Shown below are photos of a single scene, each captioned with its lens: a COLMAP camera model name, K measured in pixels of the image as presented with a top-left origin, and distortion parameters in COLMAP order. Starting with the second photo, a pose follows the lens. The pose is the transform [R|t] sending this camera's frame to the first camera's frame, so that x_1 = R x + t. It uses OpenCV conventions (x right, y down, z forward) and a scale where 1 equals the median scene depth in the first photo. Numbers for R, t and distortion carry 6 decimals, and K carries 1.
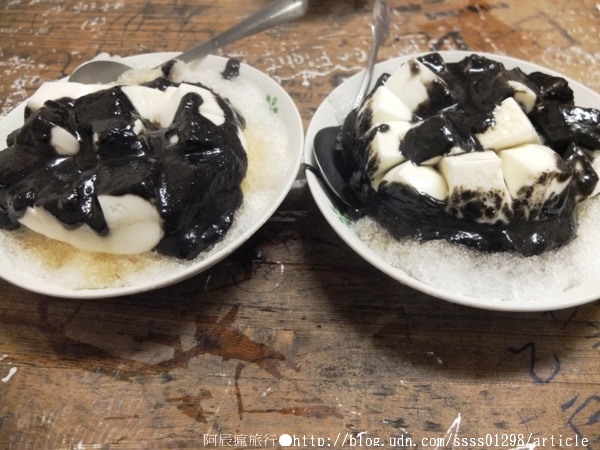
lens RADIAL K [[558.6, 0, 300.0], [0, 558.6, 225.0], [0, 0, 1]] dist [-0.016492, 0.008409]
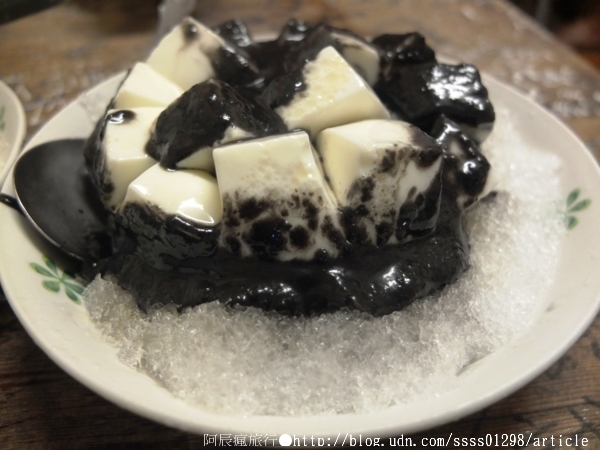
lens RADIAL K [[558.6, 0, 300.0], [0, 558.6, 225.0], [0, 0, 1]] dist [-0.016492, 0.008409]
pose [[0.983799, -0.100777, 0.148266, 0.256463], [0.118312, 0.986338, -0.114625, 0.023772], [-0.134689, 0.130310, 0.982282, 0.477844]]
